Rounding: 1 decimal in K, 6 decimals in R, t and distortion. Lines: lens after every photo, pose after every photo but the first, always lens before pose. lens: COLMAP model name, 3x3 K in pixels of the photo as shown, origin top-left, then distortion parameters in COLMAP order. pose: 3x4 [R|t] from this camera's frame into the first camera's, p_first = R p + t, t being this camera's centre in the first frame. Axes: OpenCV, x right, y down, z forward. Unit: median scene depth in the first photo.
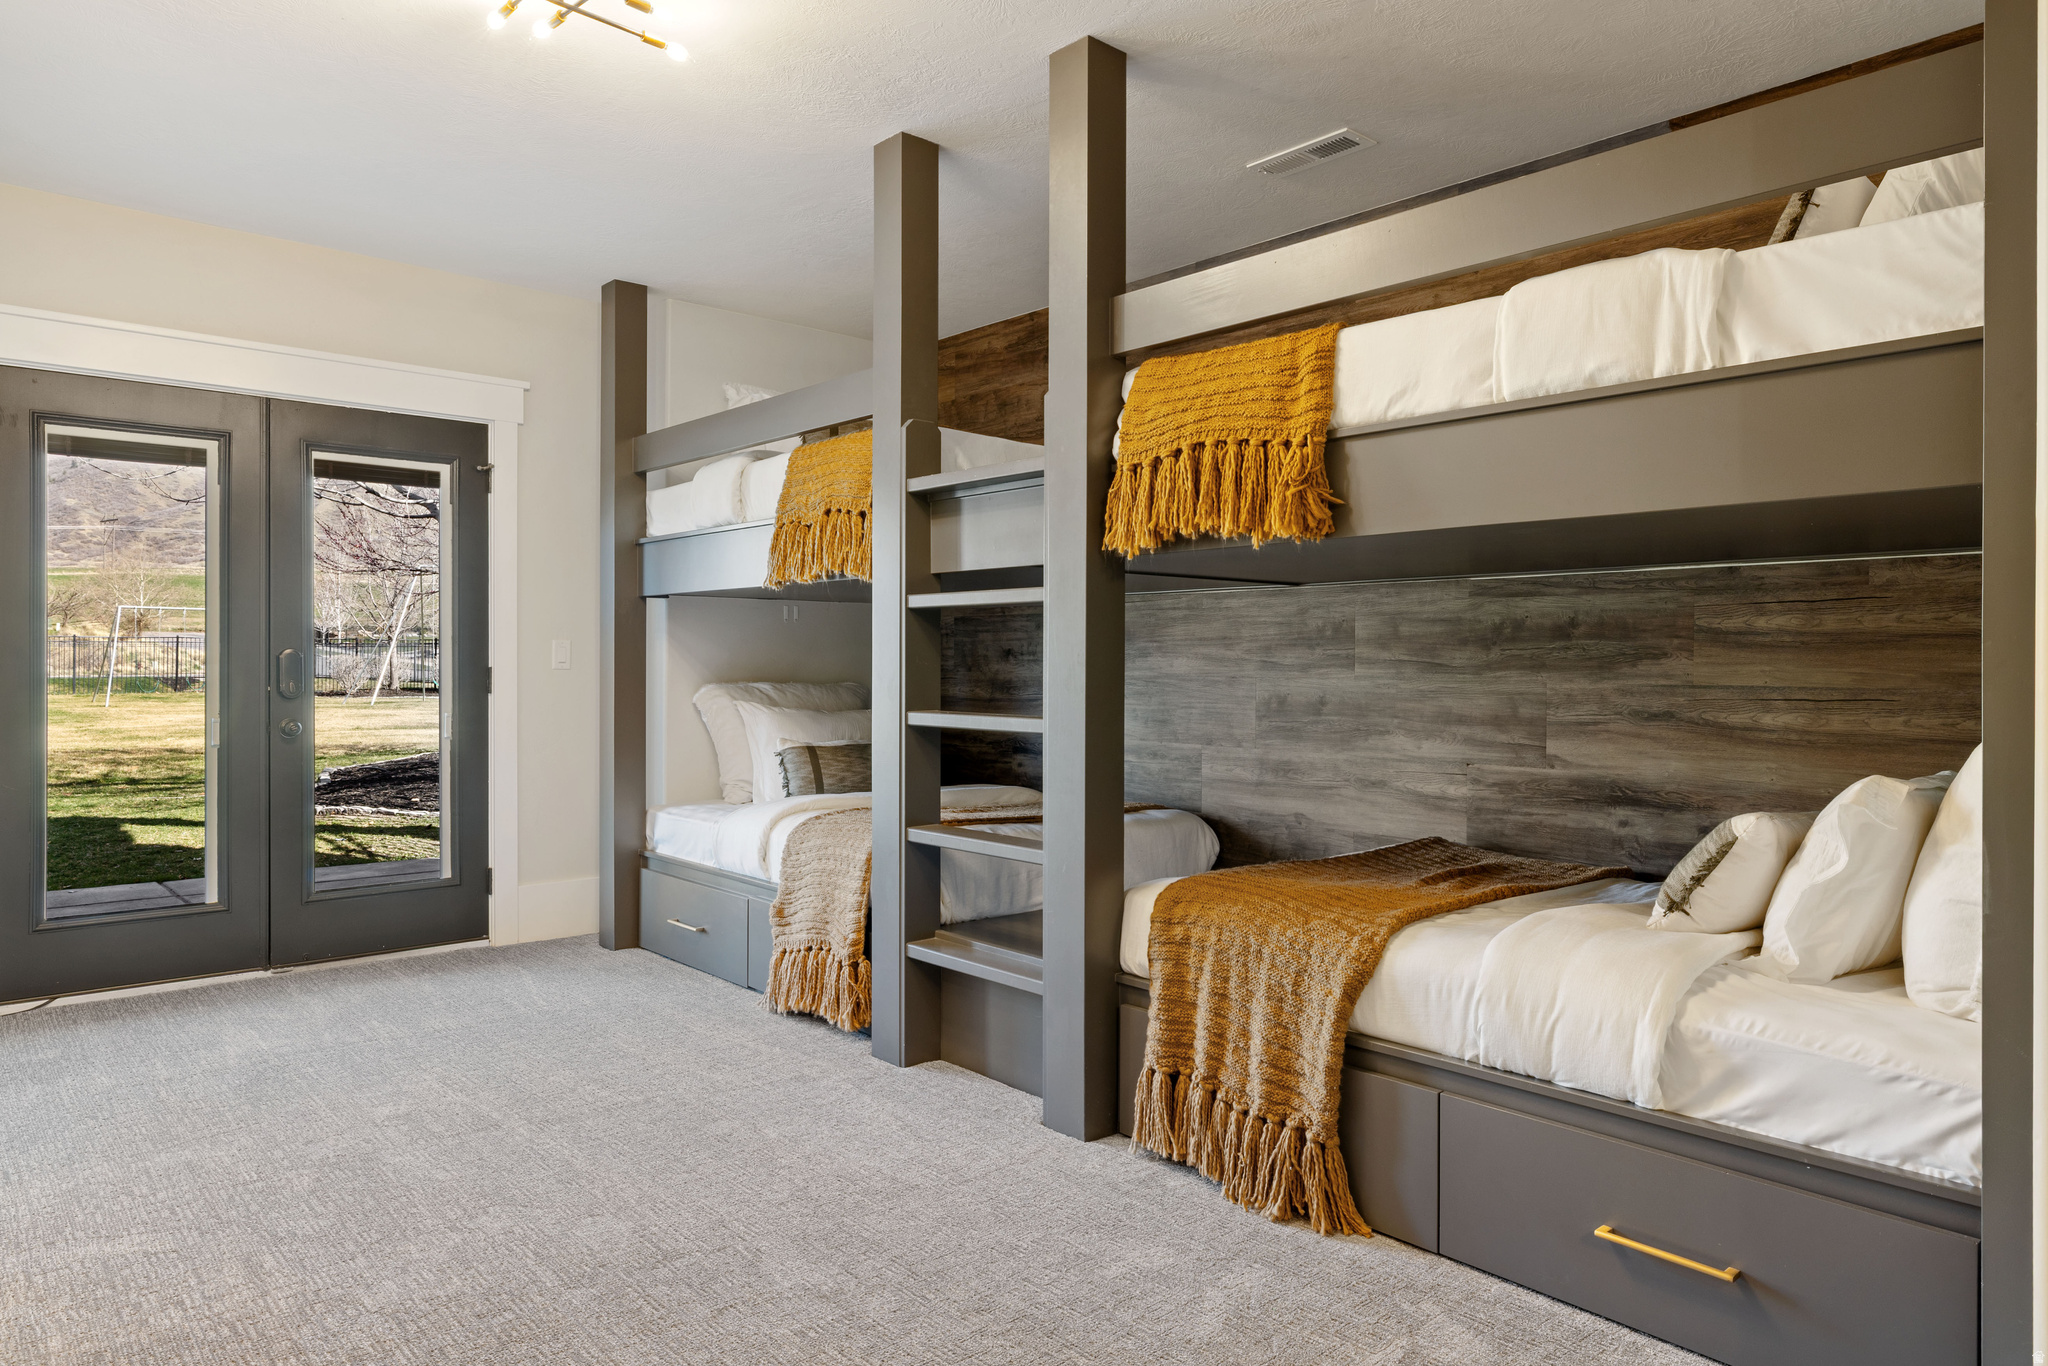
lens RADIAL K [[1306.0, 0, 1022.2], [0, 1306.0, 679.6], [0, 0, 1]] dist [0.000464, 0.000150]
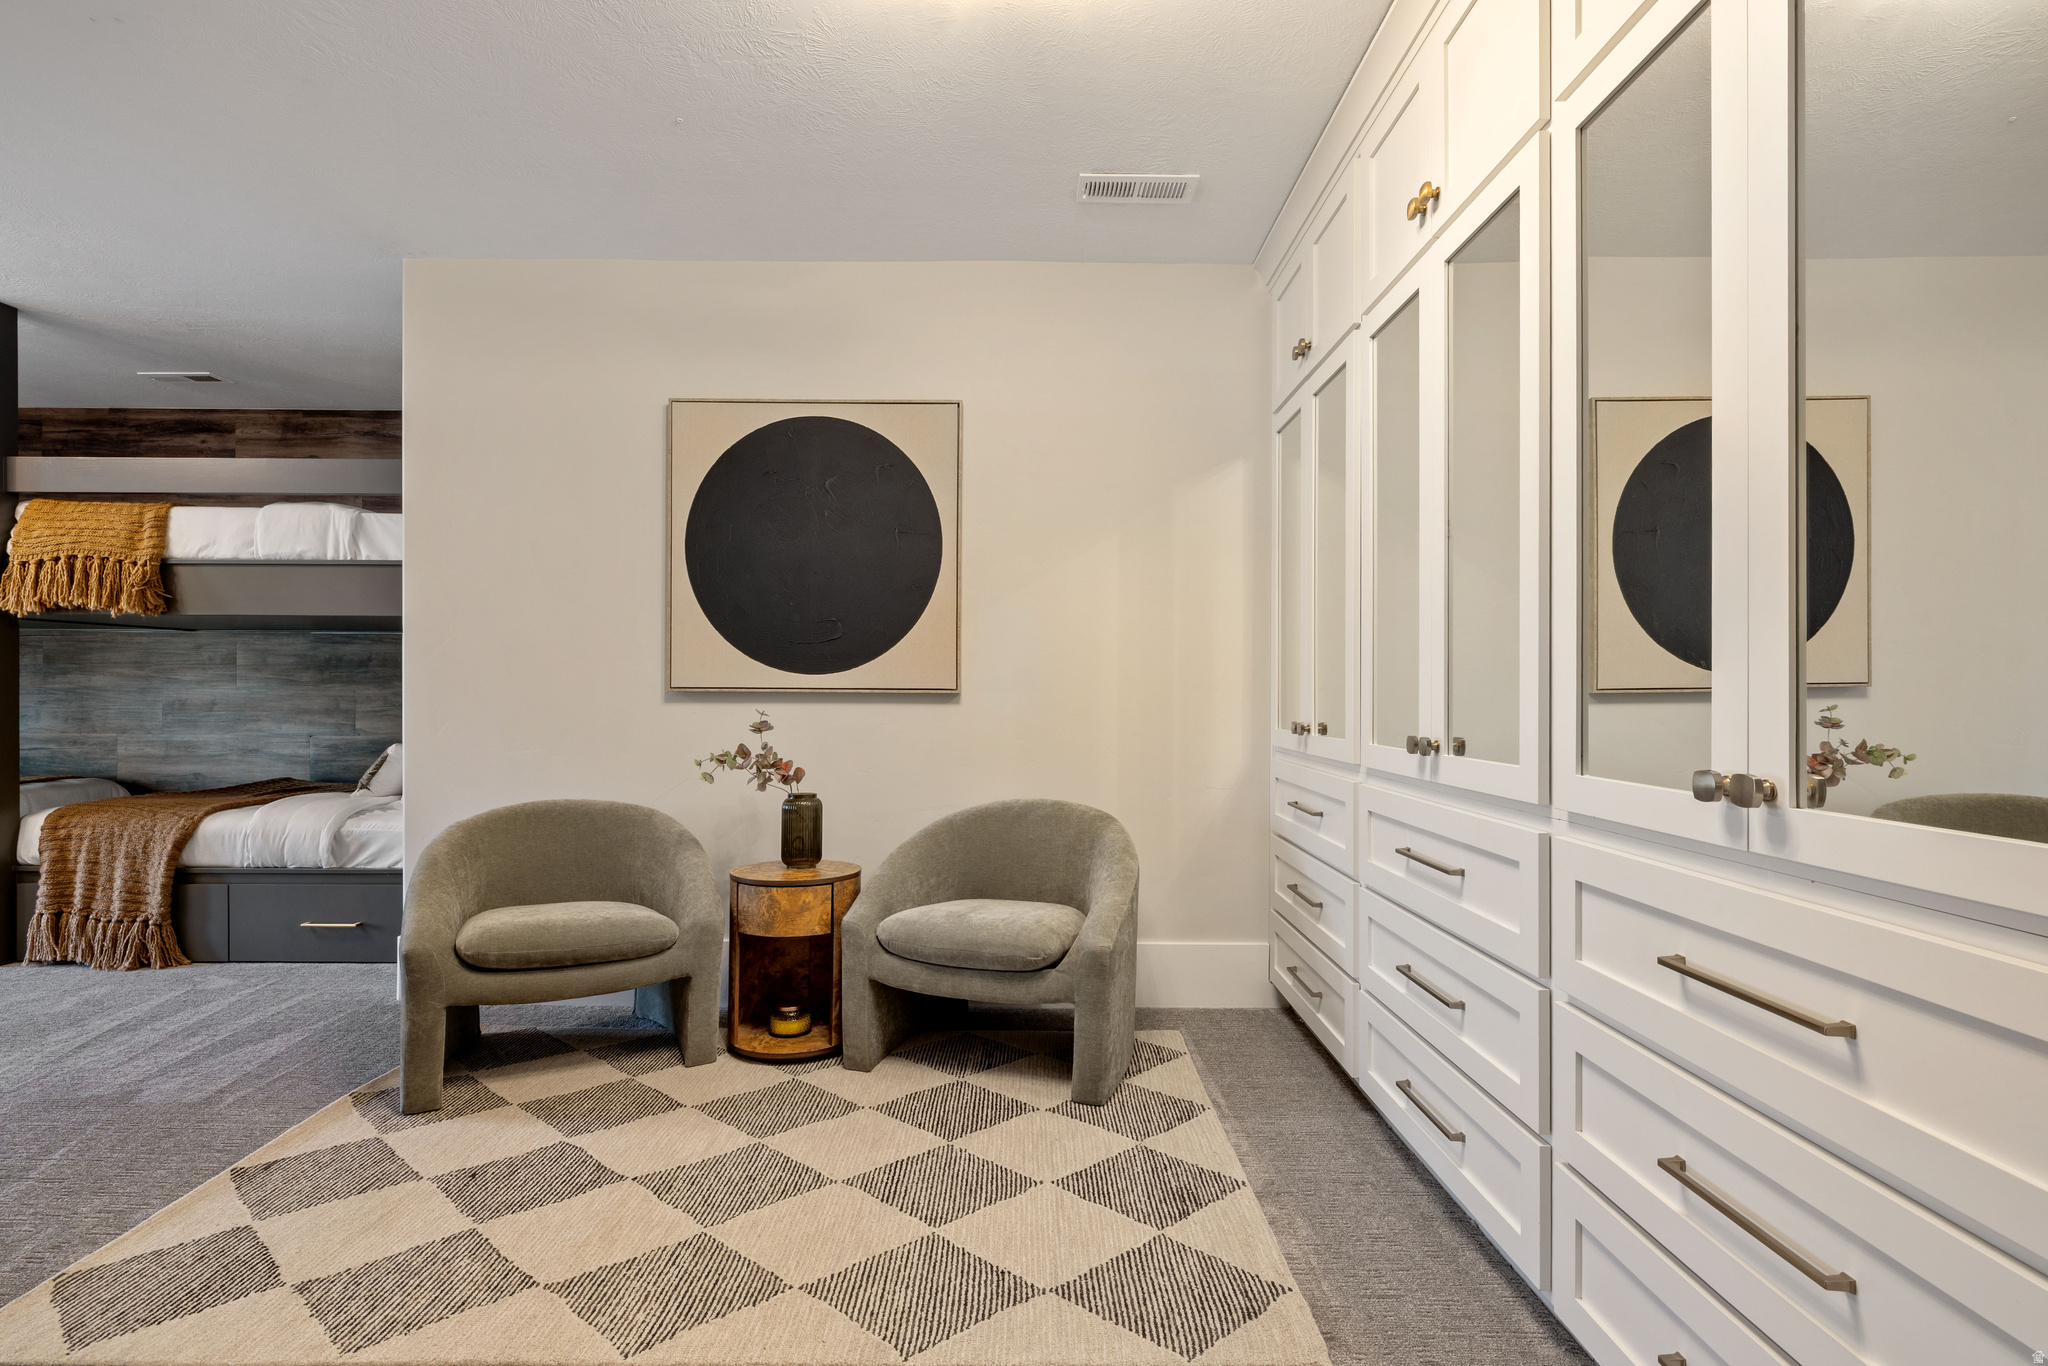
lens RADIAL K [[944.3, 0, 1019.9], [0, 944.3, 695.4], [0, 0, 1]] dist [0.000188, 0.001288]
pose [[0.664833, -0.006294, 0.746965, 0.028699], [0.004950, 0.999980, 0.004021, 0.011938], [-0.746975, 0.001024, 0.664851, -0.828303]]
